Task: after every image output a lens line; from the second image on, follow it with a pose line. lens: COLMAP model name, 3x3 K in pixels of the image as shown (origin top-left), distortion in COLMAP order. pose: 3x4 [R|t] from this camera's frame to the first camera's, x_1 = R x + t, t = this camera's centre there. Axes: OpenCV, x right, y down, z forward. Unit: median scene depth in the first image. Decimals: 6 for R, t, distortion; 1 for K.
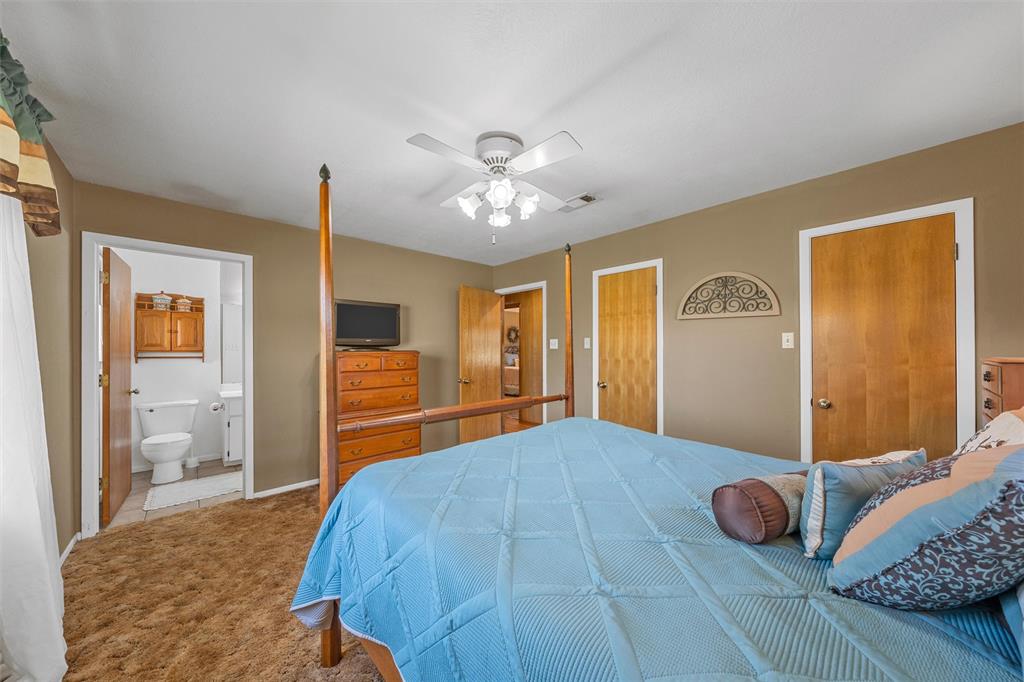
lens RADIAL K [[372.2, 0, 517.7], [0, 372.2, 345.1], [0, 0, 1]] dist [-0.001779, 0.000027]
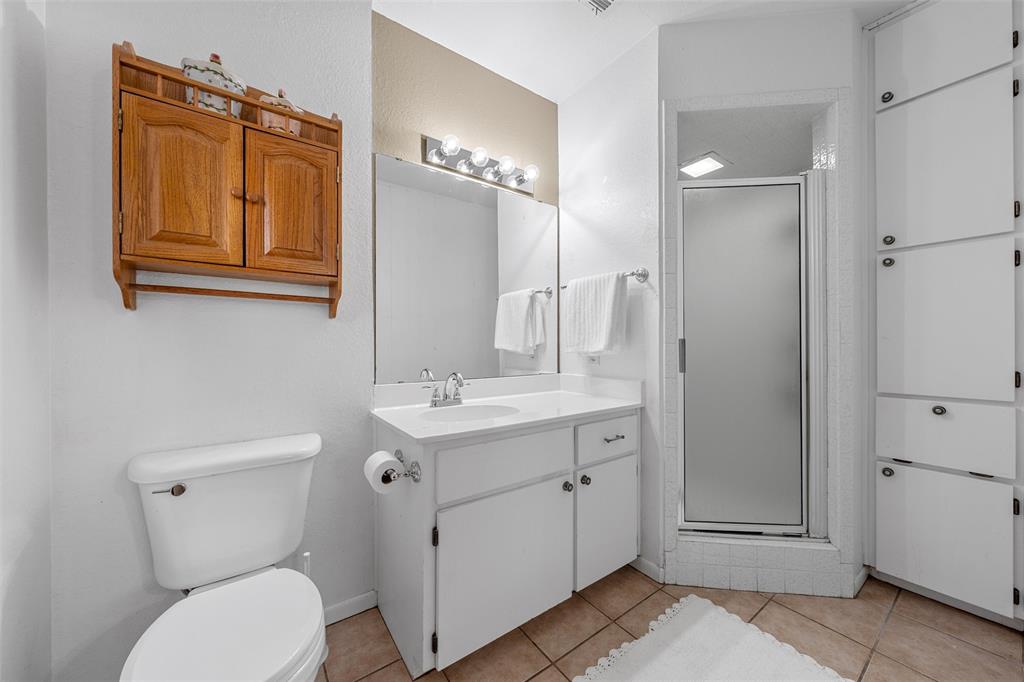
lens RADIAL K [[372.2, 0, 507.9], [0, 372.2, 343.0], [0, 0, 1]] dist [-0.001779, 0.000027]
pose [[0.985977, -0.001929, -0.166869, -0.691791], [0.004081, 0.999913, 0.012560, 0.069976], [0.166831, -0.013065, 0.985899, 0.757519]]
